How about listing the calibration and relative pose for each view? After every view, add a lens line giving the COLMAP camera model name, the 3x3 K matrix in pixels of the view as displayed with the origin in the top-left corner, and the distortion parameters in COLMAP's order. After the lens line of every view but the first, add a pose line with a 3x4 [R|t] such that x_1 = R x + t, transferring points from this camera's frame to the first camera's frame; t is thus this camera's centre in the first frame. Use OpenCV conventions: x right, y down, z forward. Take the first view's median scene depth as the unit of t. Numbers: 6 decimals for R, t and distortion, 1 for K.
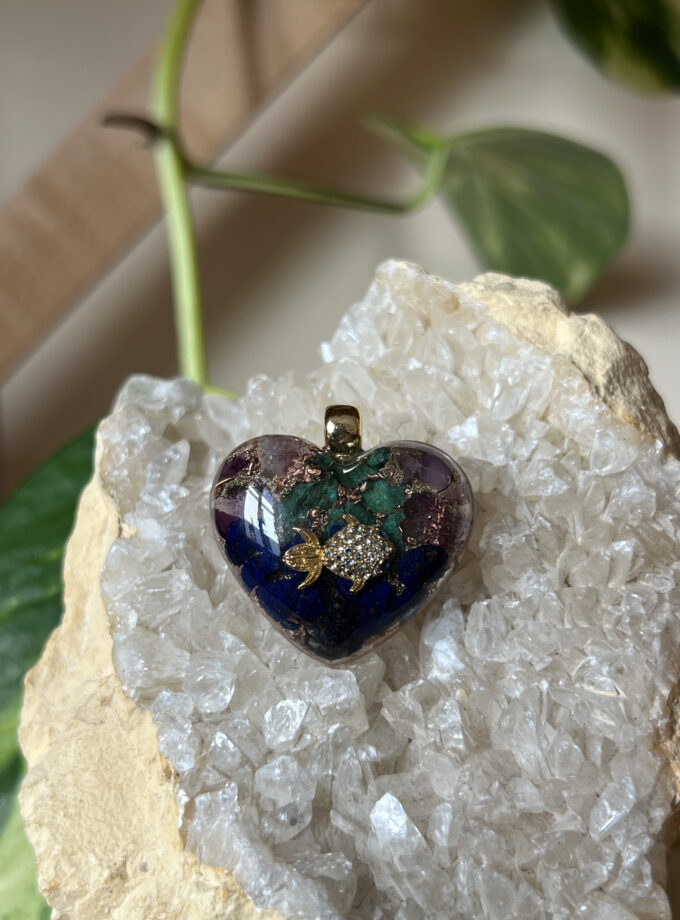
lens RADIAL K [[1197.1, 0, 340.0], [0, 1197.1, 460.0], [0, 0, 1]] dist [0.222797, -0.910241]
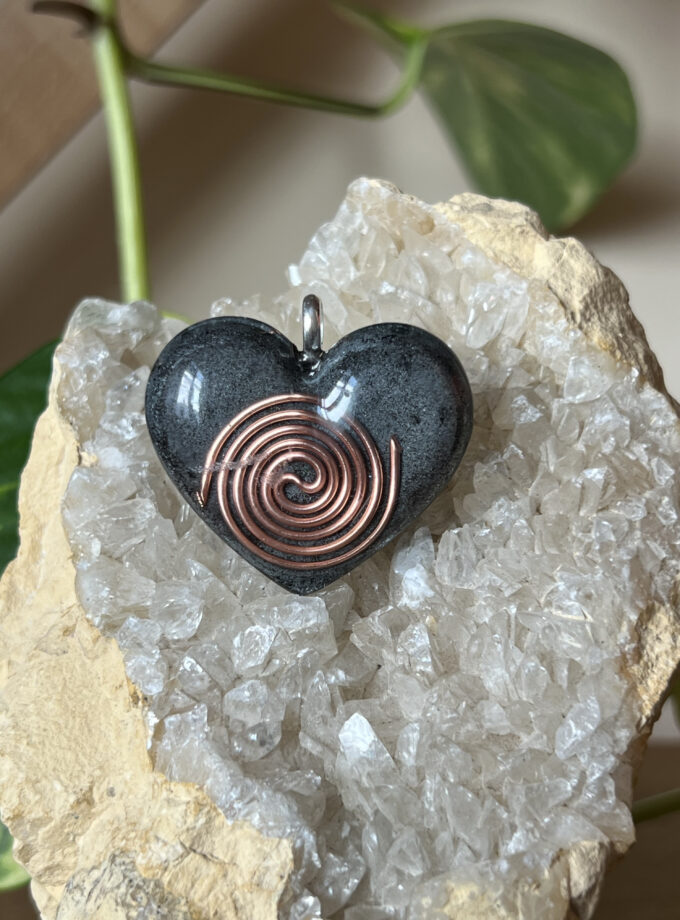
lens RADIAL K [[1549.7, 0, 340.0], [0, 1549.7, 460.0], [0, 0, 1]] dist [0.328072, -1.705322]
pose [[0.999512, 0.005698, 0.030702, -0.014452], [-0.006567, 0.999578, 0.028287, 0.025029], [-0.030528, -0.028475, 0.999128, -0.274928]]
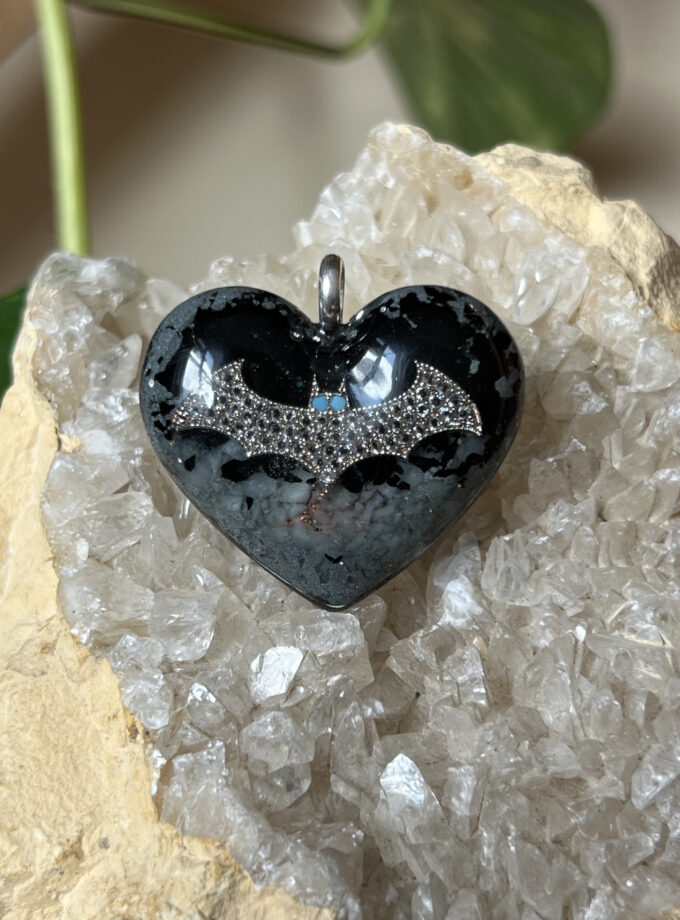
lens RADIAL K [[1549.7, 0, 340.0], [0, 1549.7, 460.0], [0, 0, 1]] dist [0.328072, -1.705322]
pose [[0.992645, 0.025031, 0.118446, -0.130217], [-0.031581, 0.998055, 0.053754, 0.008240], [-0.116870, -0.057099, 0.991504, -0.076543]]
